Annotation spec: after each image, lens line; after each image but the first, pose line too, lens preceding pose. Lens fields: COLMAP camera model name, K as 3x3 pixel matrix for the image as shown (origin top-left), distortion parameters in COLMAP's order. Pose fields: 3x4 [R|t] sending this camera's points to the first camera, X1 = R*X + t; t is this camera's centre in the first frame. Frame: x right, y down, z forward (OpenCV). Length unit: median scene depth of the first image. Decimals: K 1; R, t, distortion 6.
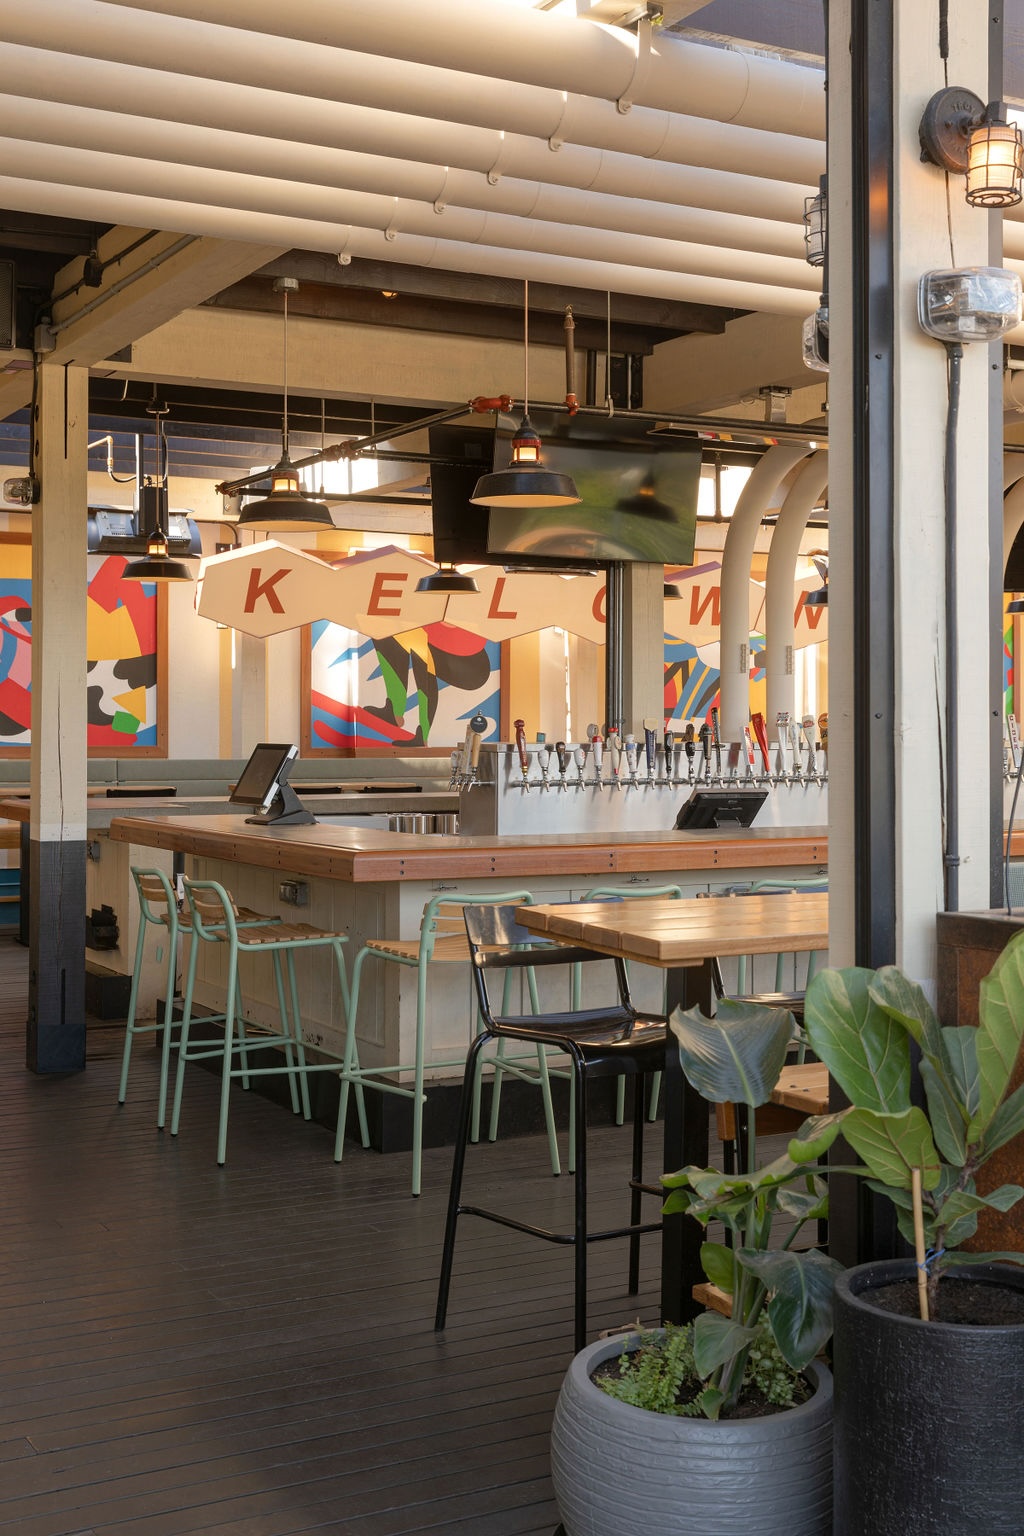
lens RADIAL K [[1868.0, 0, 512.2], [0, 1868.0, 766.1], [0, 0, 1]] dist [-0.029839, 0.000000]
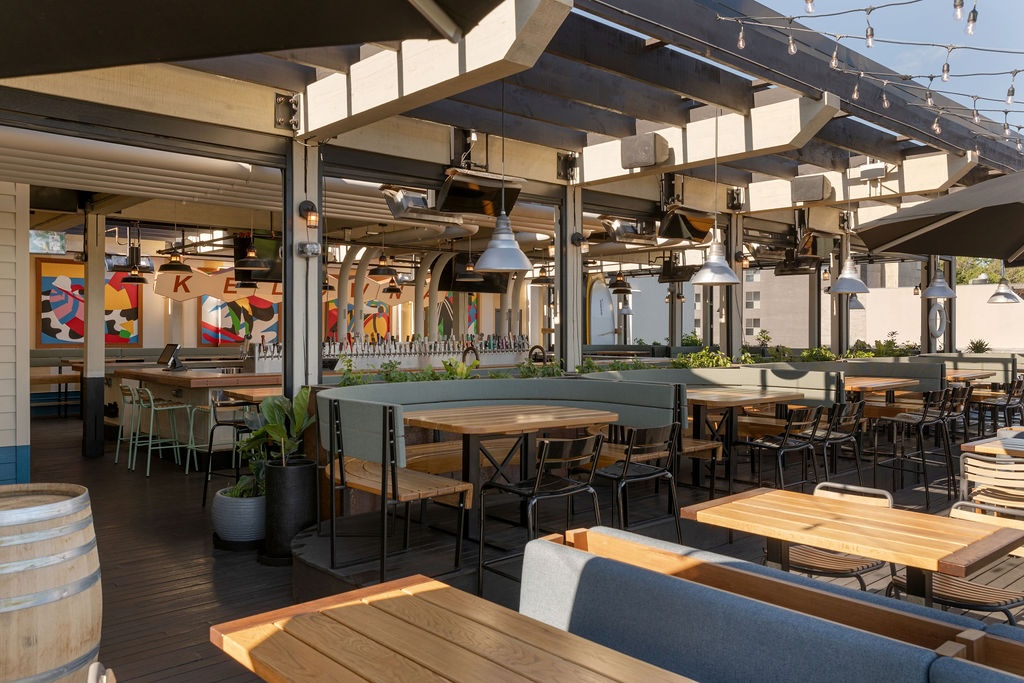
lens RADIAL K [[817.4, 0, 510.0], [0, 817.4, 337.1], [0, 0, 1]] dist [-0.005046, -0.009681]
pose [[0.974557, -0.000439, 0.224139, 0.068604], [0.003516, 0.999905, -0.013330, -0.002288], [-0.224112, 0.013779, 0.974466, -0.254949]]
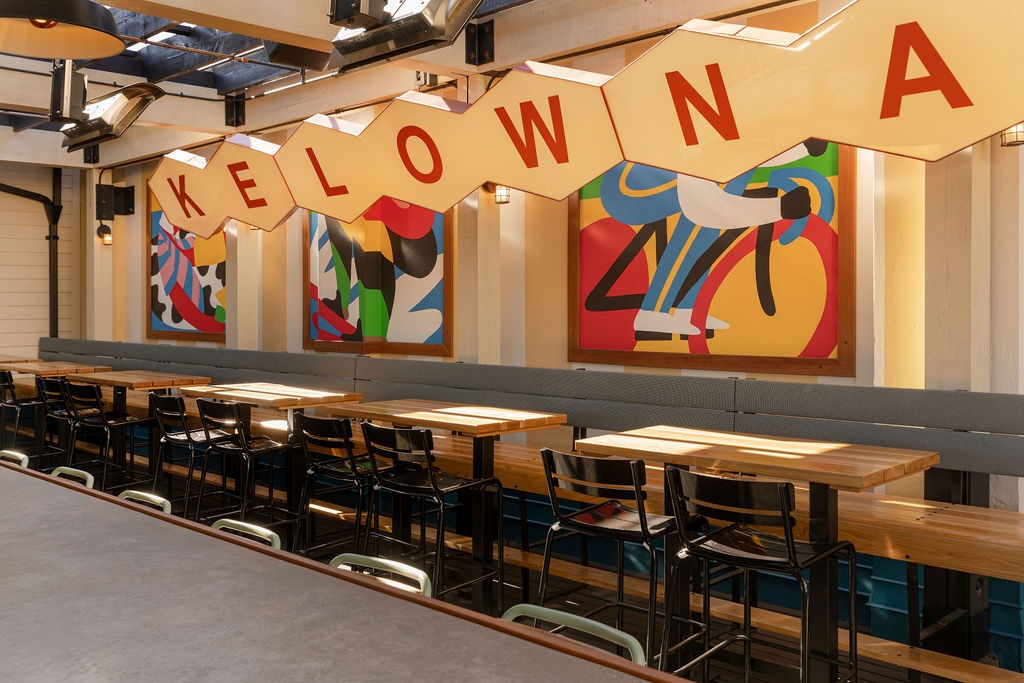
lens RADIAL K [[968.8, 0, 511.3], [0, 968.8, 339.8], [0, 0, 1]] dist [0.010063, 0.000000]
pose [[0.273622, 0.036955, -0.961127, 0.537739], [-0.011567, 0.999316, 0.035131, -0.035751], [0.961768, 0.001505, 0.273862, 1.160505]]
